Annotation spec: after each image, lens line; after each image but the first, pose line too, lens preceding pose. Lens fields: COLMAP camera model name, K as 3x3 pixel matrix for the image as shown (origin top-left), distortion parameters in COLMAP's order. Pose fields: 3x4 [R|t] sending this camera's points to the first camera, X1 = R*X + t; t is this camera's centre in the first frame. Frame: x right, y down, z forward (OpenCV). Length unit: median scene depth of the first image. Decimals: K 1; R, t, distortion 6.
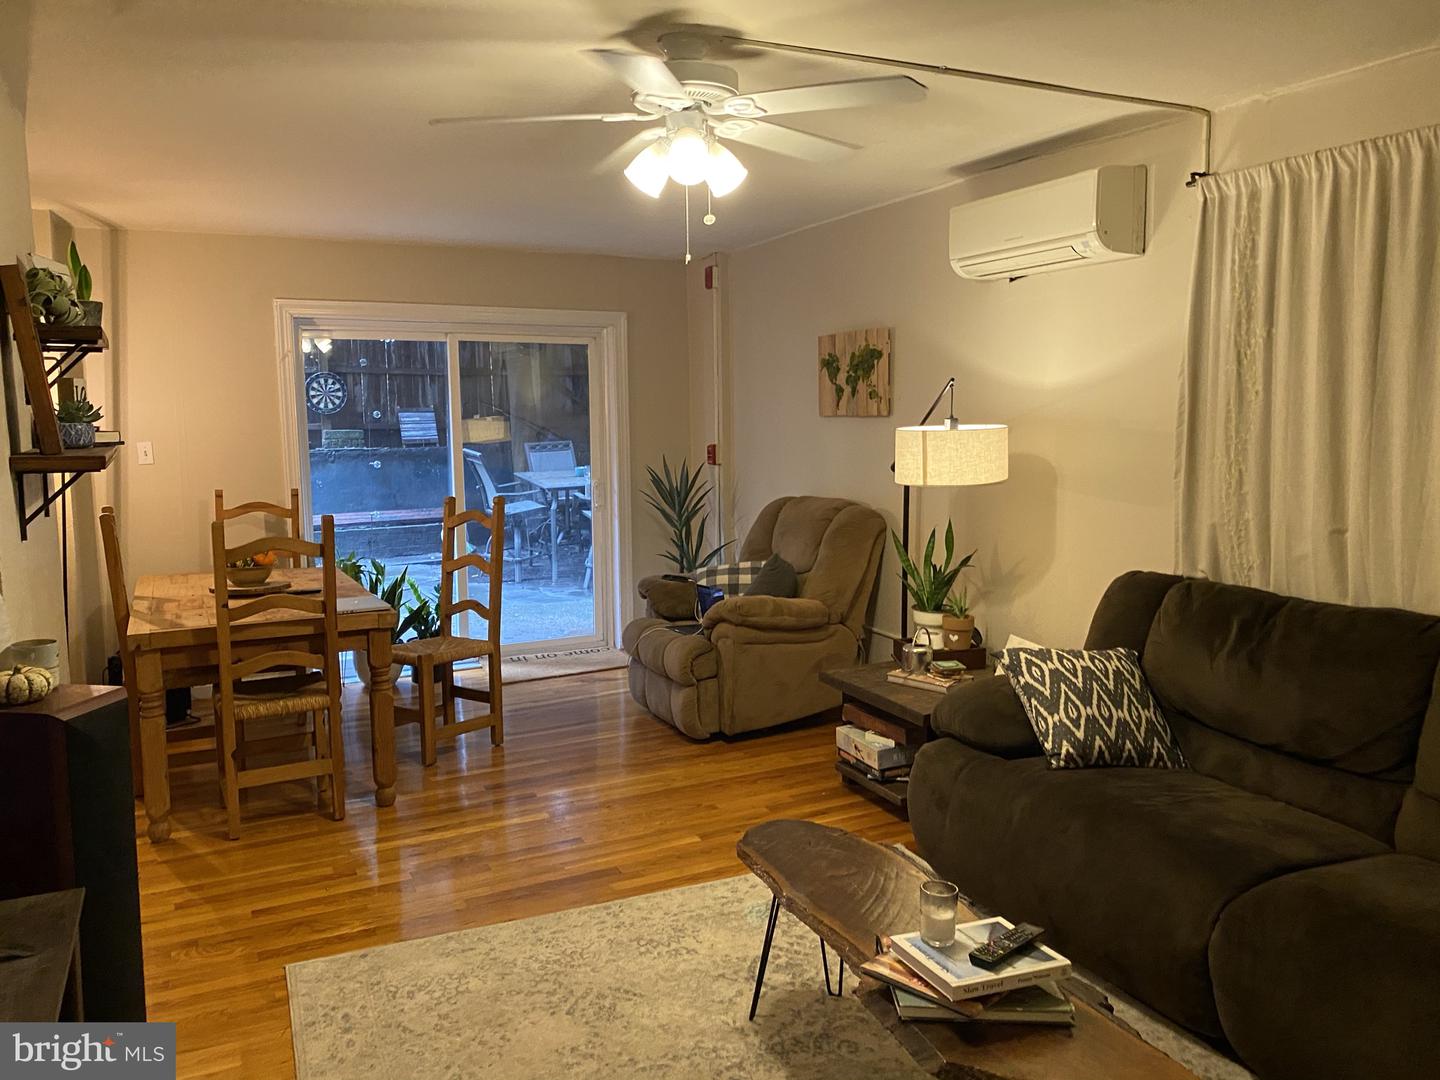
lens RADIAL K [[1129.9, 0, 724.3], [0, 1129.9, 531.3], [0, 0, 1]] dist [-0.003853, -0.009984]
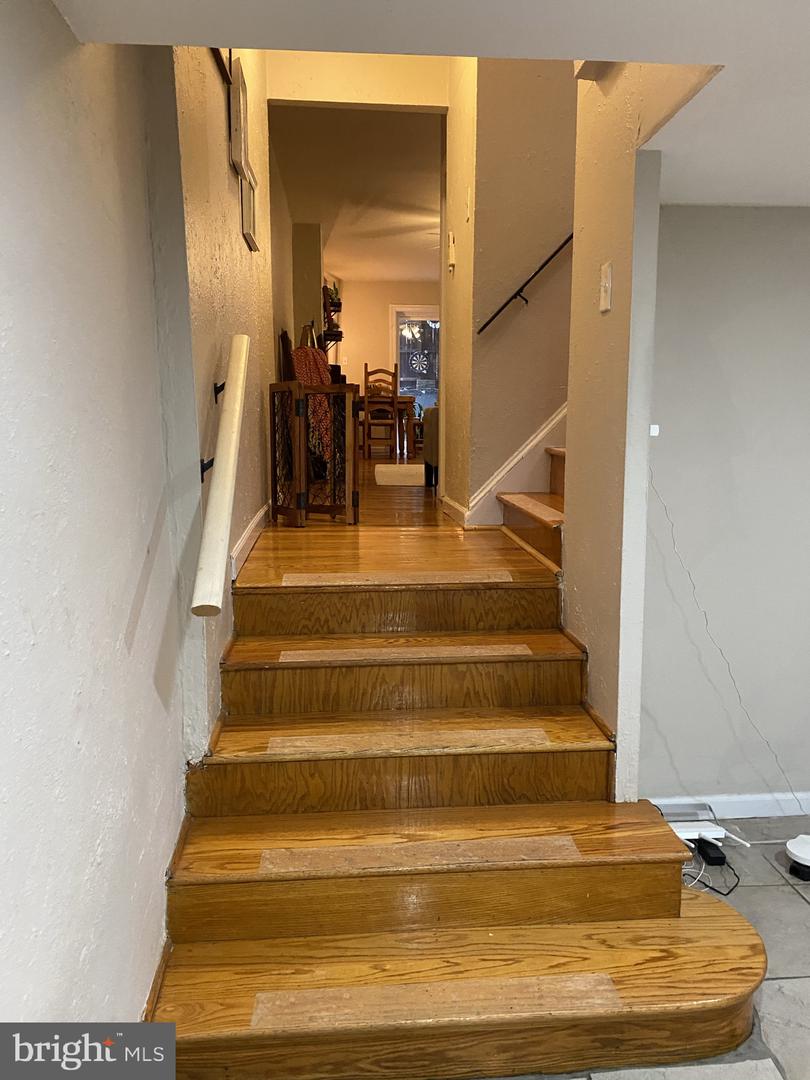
lens RADIAL K [[847.4, 0, 406.9], [0, 847.4, 543.7], [0, 0, 1]] dist [-0.003853, -0.009984]
pose [[0.927291, 0.069062, -0.367917, 0.649600], [-0.057130, 0.997430, 0.043239, 0.419720], [0.369957, -0.019076, 0.928853, -1.353420]]
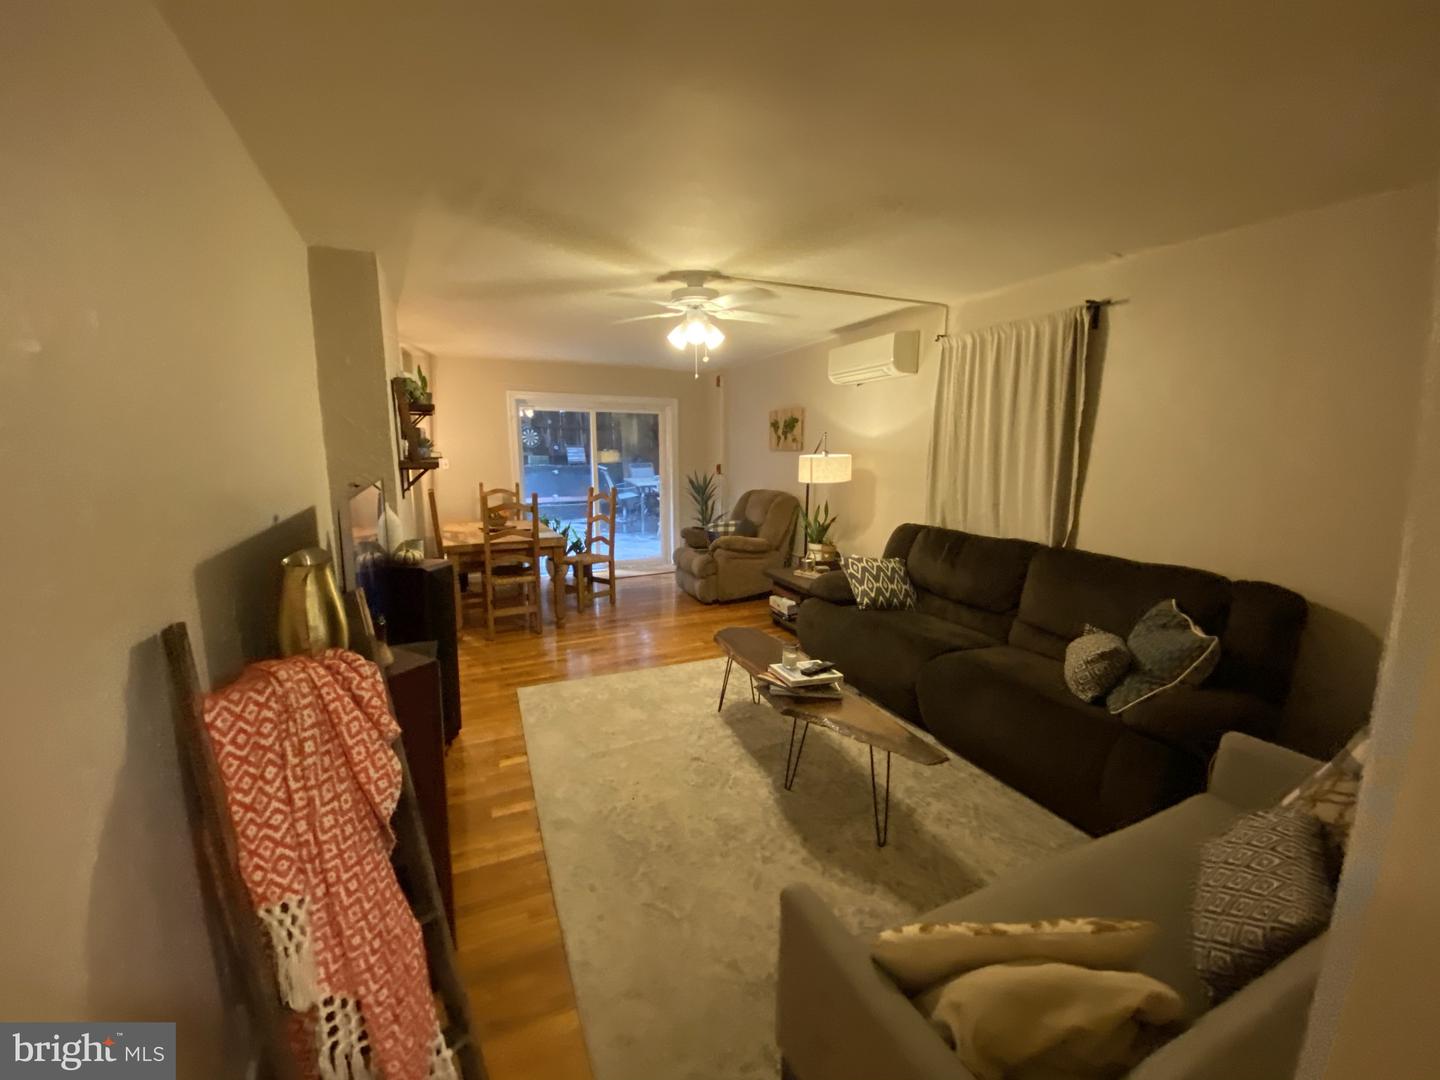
lens RADIAL K [[581.4, 0, 717.0], [0, 581.4, 539.1], [0, 0, 1]] dist [0.018587, -0.000246]
pose [[0.999546, 0.014209, -0.026553, 0.031697], [-0.012937, 0.998788, 0.047496, 0.016973], [0.027196, -0.047131, 0.998518, -0.115763]]
